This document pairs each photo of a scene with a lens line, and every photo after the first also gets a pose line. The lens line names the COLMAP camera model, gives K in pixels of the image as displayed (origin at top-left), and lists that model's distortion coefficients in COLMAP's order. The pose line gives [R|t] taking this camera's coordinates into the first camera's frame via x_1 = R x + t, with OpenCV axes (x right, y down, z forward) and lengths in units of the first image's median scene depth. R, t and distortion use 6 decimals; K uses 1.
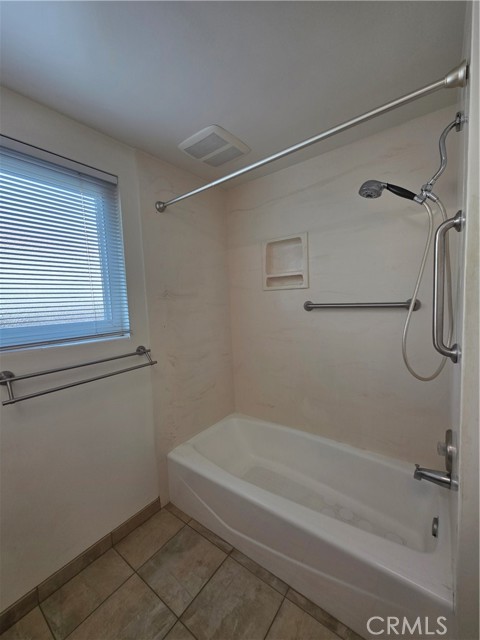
lens RADIAL K [[254.9, 0, 236.5], [0, 254.9, 317.9], [0, 0, 1]] dist [0.001452, -0.000404]
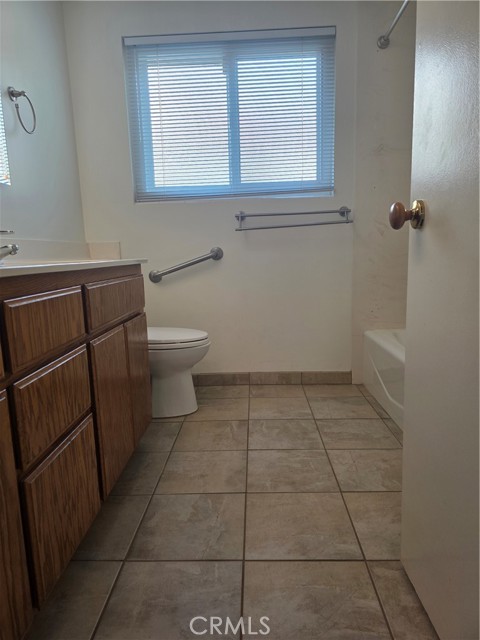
lens RADIAL K [[432.3, 0, 236.4], [0, 432.3, 315.2], [0, 0, 1]] dist [0.058179, -0.045933]
pose [[0.575306, 0.153975, -0.803315, 0.851879], [-0.057704, 0.987315, 0.147917, 0.321166], [0.815900, -0.038743, 0.576894, -0.340584]]
